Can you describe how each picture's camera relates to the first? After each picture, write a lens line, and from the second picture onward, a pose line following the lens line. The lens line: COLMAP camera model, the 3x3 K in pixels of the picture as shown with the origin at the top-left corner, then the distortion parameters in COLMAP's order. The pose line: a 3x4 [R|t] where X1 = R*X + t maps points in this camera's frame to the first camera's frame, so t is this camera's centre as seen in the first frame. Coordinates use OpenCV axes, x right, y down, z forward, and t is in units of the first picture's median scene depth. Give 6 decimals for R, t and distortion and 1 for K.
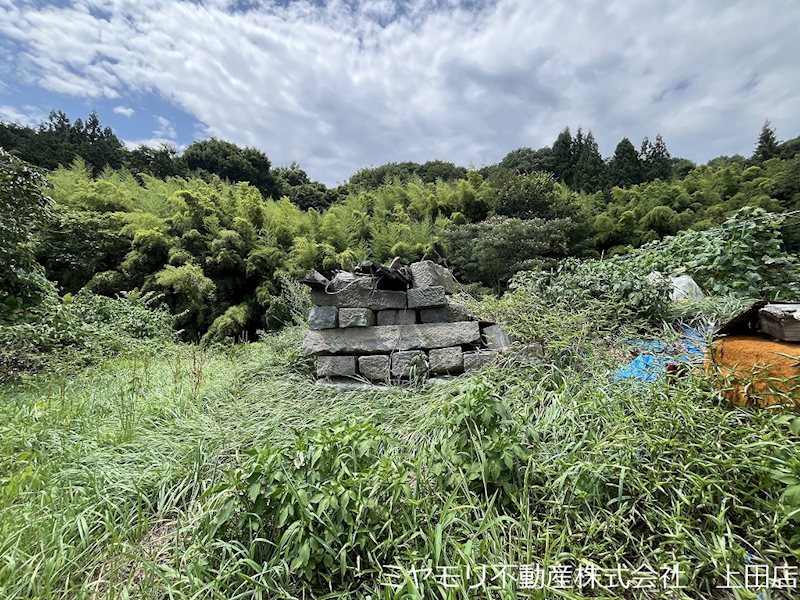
lens RADIAL K [[325.0, 0, 398.0], [0, 325.0, 298.3], [0, 0, 1]] dist [-0.002208, 0.000753]
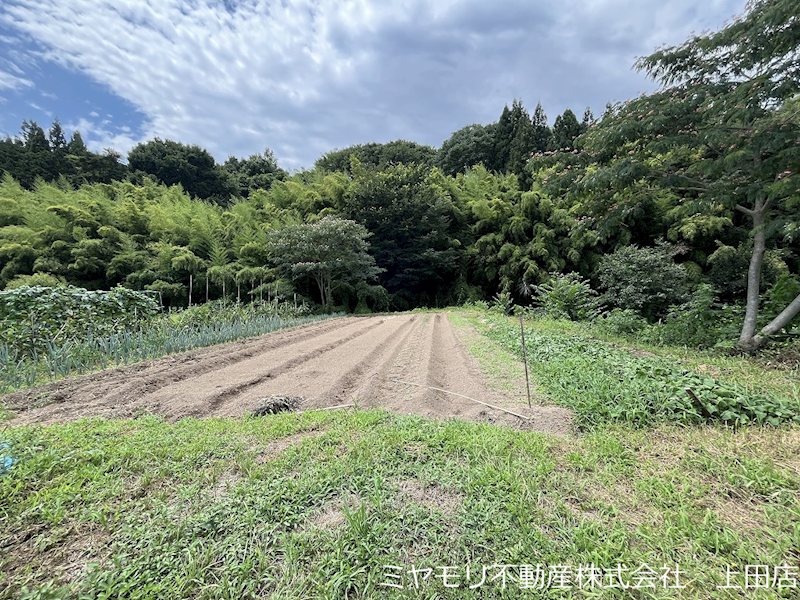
lens RADIAL K [[325.0, 0, 400.3], [0, 325.0, 298.9], [0, 0, 1]] dist [-0.002208, 0.000753]
pose [[0.995631, -0.016606, -0.091889, 0.564842], [0.023674, 0.996798, 0.076370, -0.048973], [0.090326, -0.078212, 0.992836, -0.059858]]
